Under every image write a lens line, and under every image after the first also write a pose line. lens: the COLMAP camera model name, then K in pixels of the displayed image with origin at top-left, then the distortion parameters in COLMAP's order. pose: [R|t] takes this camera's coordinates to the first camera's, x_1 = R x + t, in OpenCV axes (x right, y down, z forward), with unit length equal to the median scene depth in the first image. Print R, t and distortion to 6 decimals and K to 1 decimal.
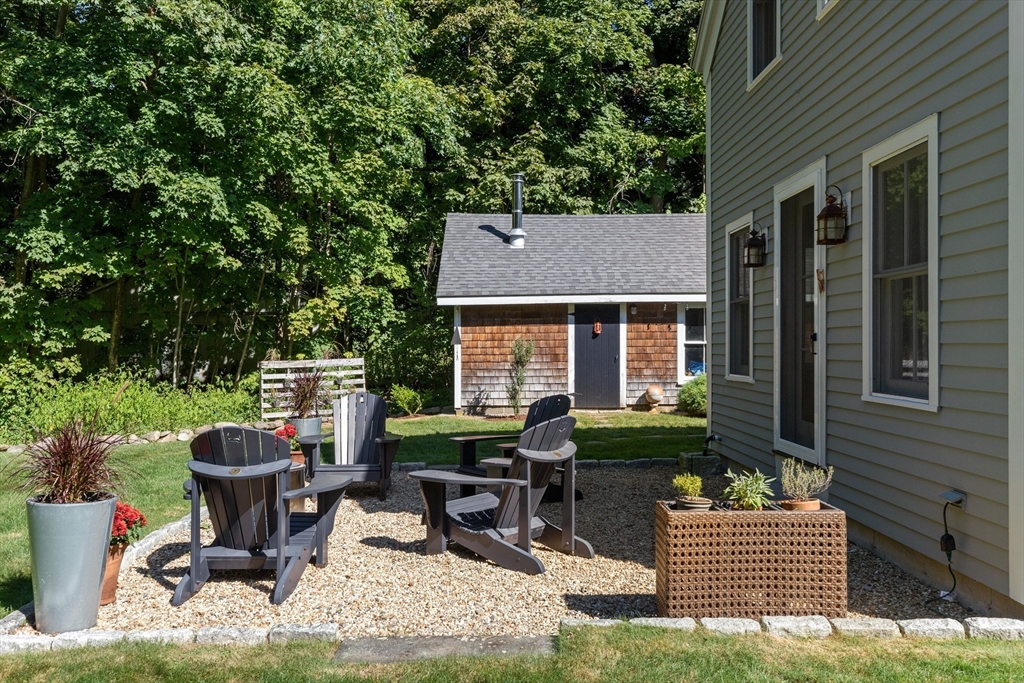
lens RADIAL K [[861.1, 0, 512.0], [0, 861.1, 341.5], [0, 0, 1]] dist [0.141027, 0.001258]
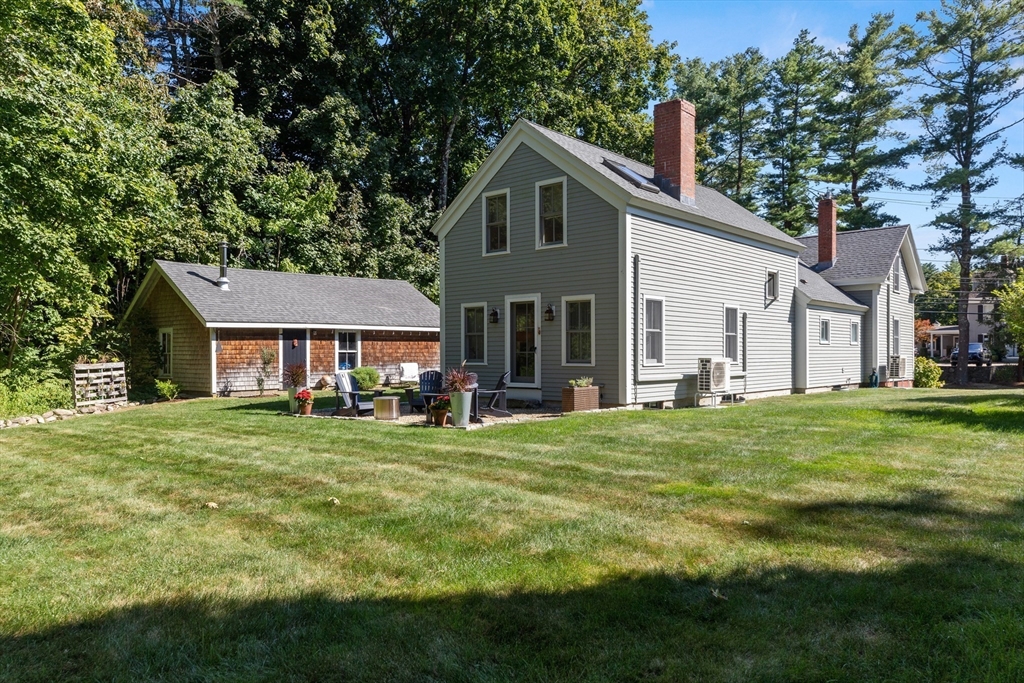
lens RADIAL K [[759.4, 0, 509.8], [0, 759.4, 374.6], [0, 0, 1]] dist [-0.003904, -0.002822]
pose [[0.675451, -0.021396, 0.737094, -0.723062], [0.001145, 0.999608, 0.027967, 0.005974], [-0.737404, -0.018047, 0.675211, -0.329829]]
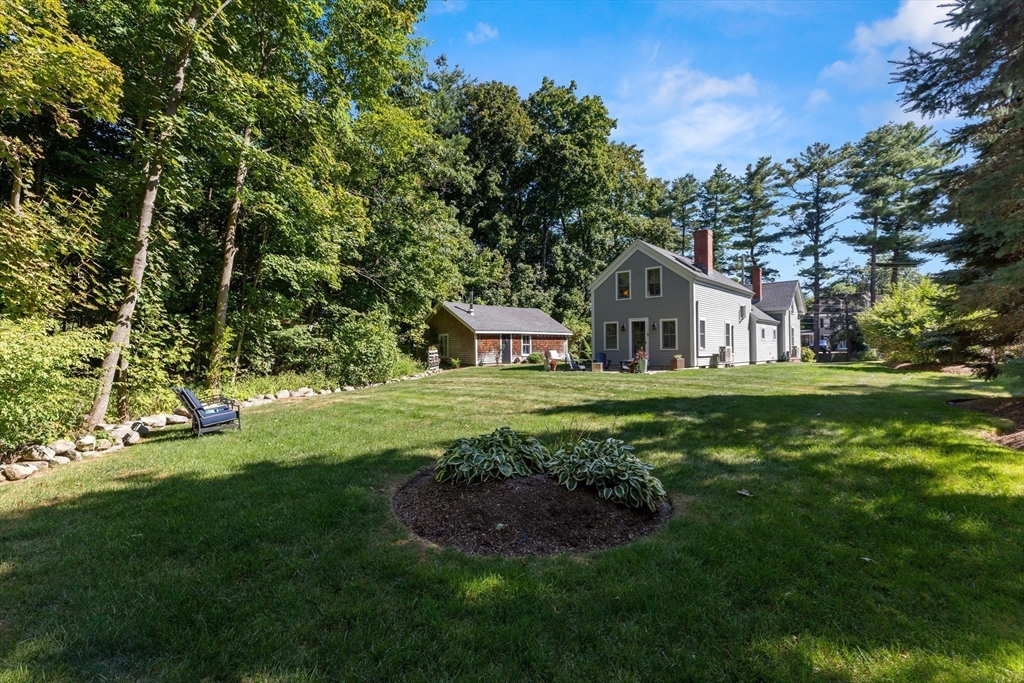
lens RADIAL K [[488.1, 0, 512.0], [0, 488.1, 341.5], [0, 0, 1]] dist [0.001762, 0.000300]
pose [[0.670425, 0.007275, 0.741941, -1.355270], [0.004395, 0.999895, -0.013776, 0.016270], [-0.741964, 0.012496, 0.670323, -0.345023]]
